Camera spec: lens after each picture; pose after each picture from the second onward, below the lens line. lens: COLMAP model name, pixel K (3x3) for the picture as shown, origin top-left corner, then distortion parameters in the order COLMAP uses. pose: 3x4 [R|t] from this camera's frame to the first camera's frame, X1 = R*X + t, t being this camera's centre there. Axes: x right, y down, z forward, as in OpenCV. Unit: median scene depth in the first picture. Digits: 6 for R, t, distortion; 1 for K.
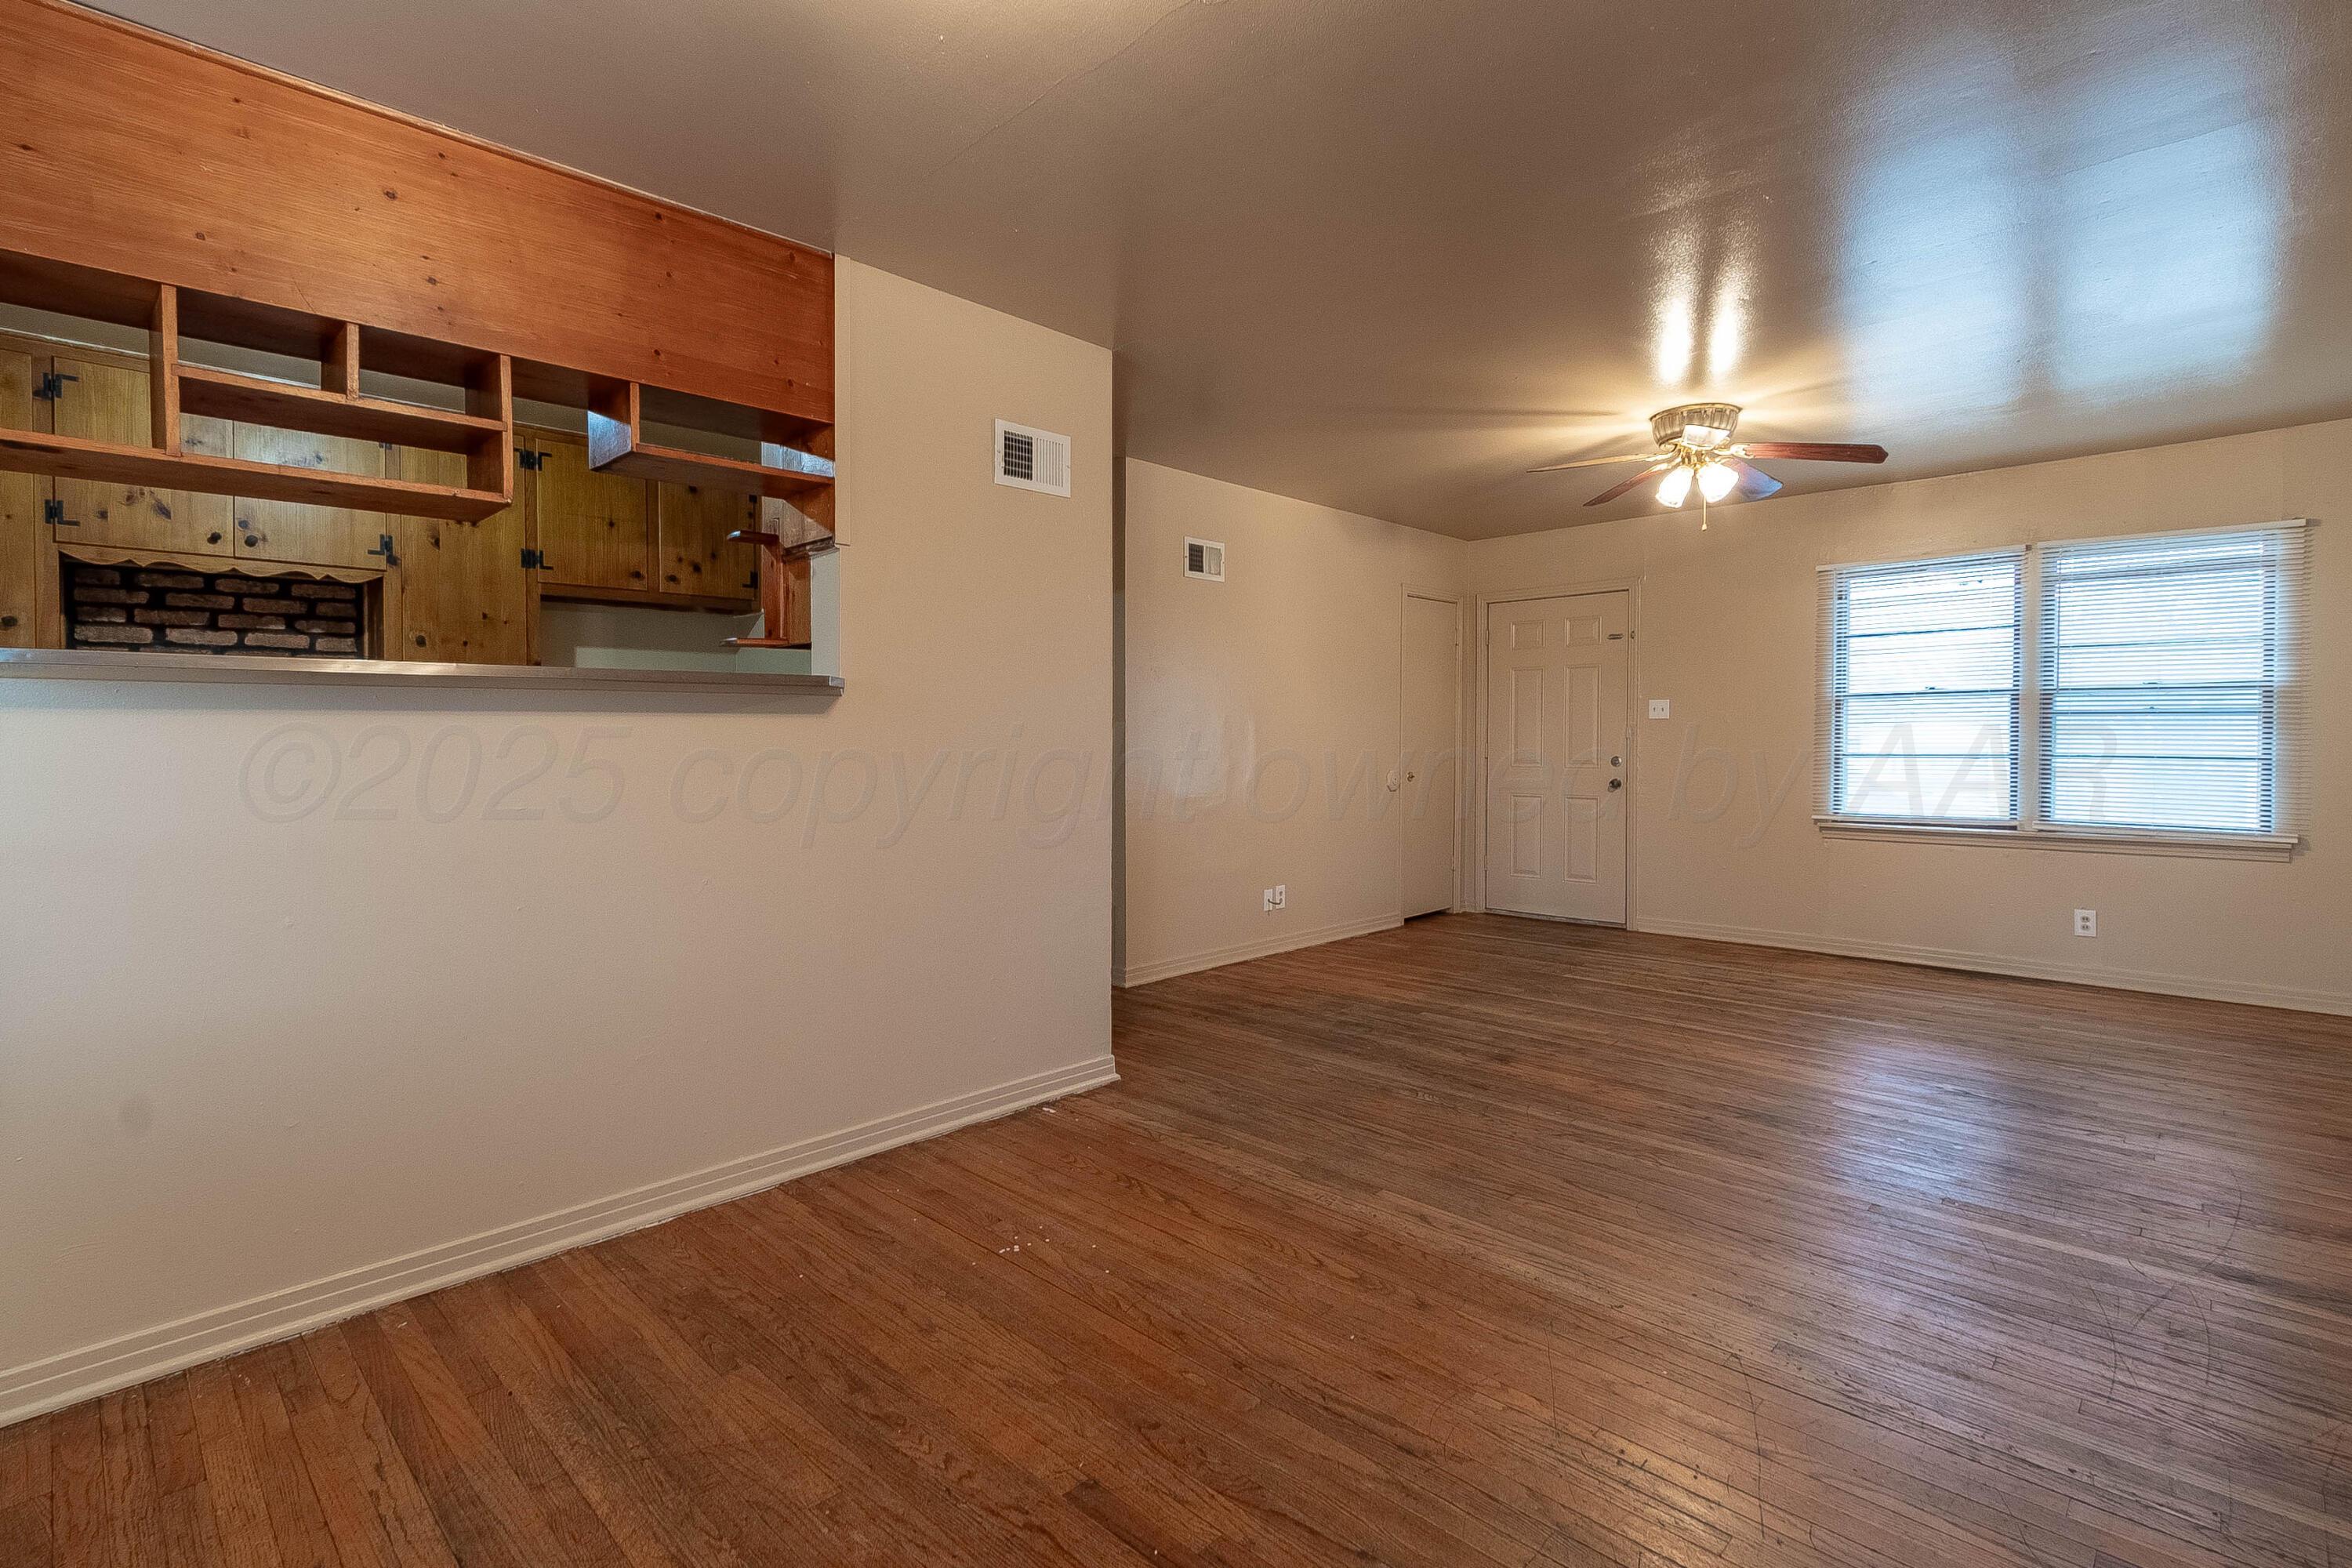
lens RADIAL K [[1075.5, 0, 1161.7], [0, 1075.5, 757.2], [0, 0, 1]] dist [-0.001151, -0.000764]
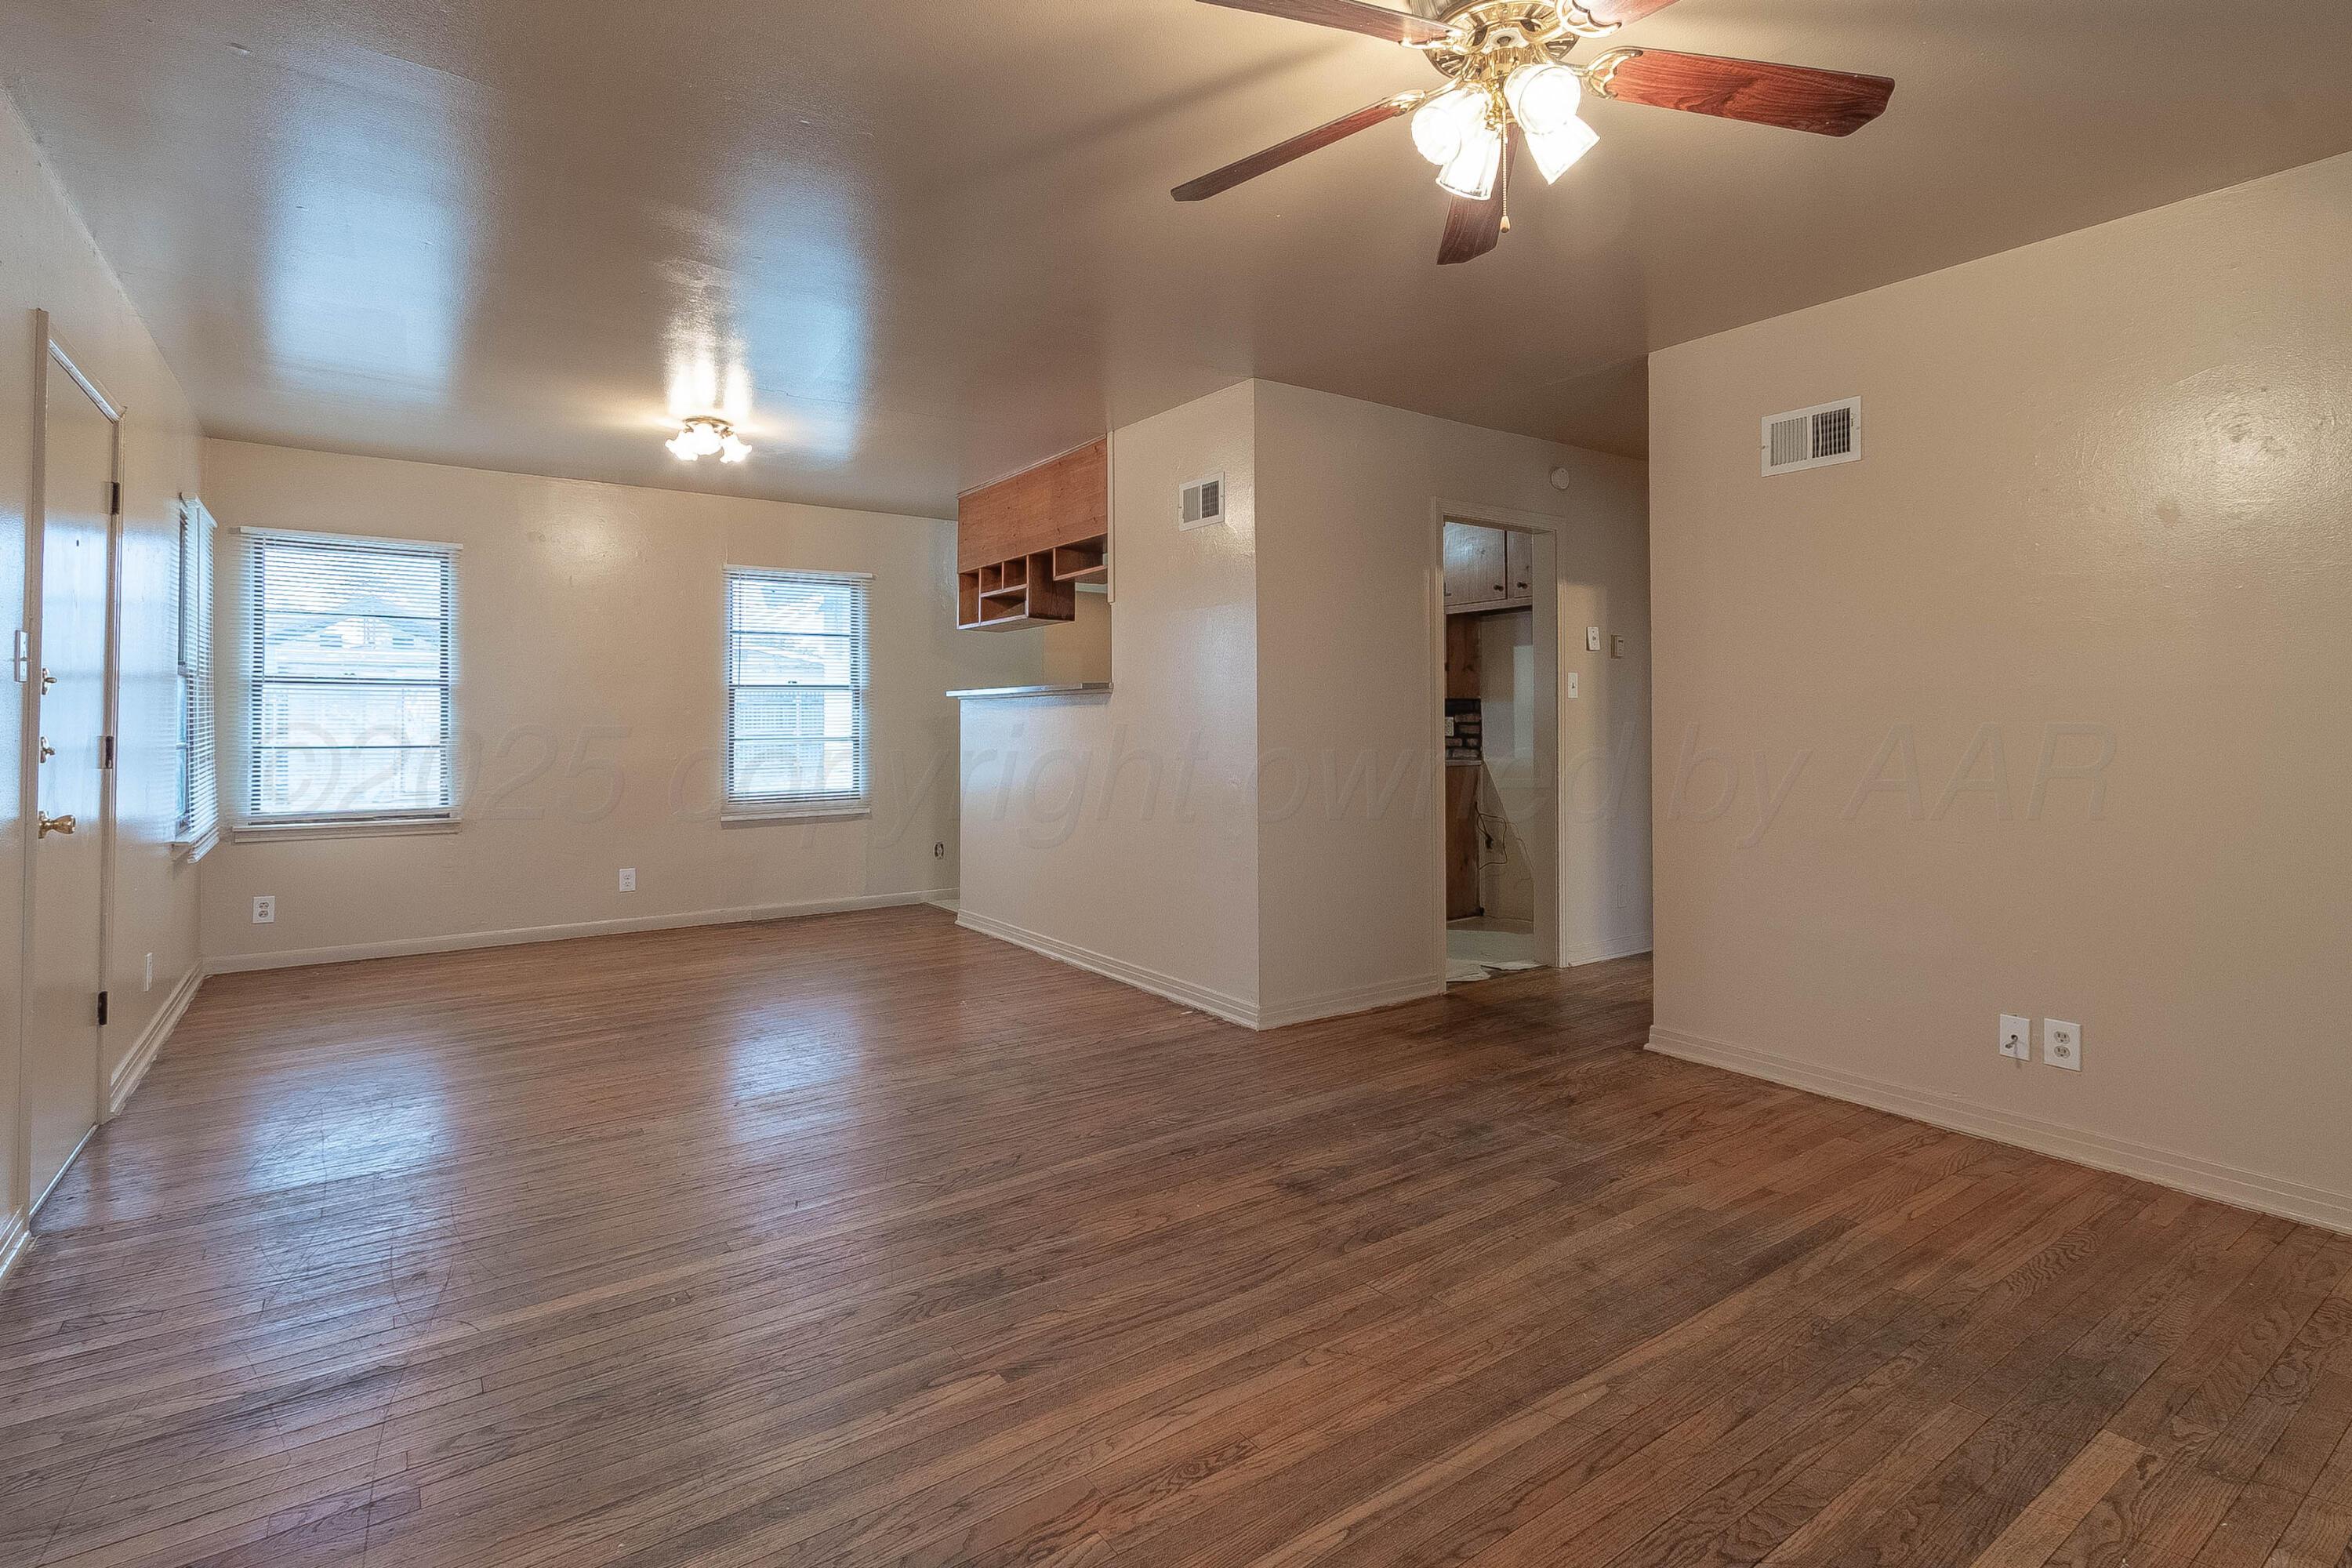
lens RADIAL K [[1140.1, 0, 1173.8], [0, 1140.1, 683.2], [0, 0, 1]] dist [0.023166, 0.000250]
pose [[-0.170901, -0.023534, -0.985007, 1.225905], [-0.014533, 0.999666, -0.021363, -0.030764], [0.985181, 0.010664, -0.171186, 1.202507]]
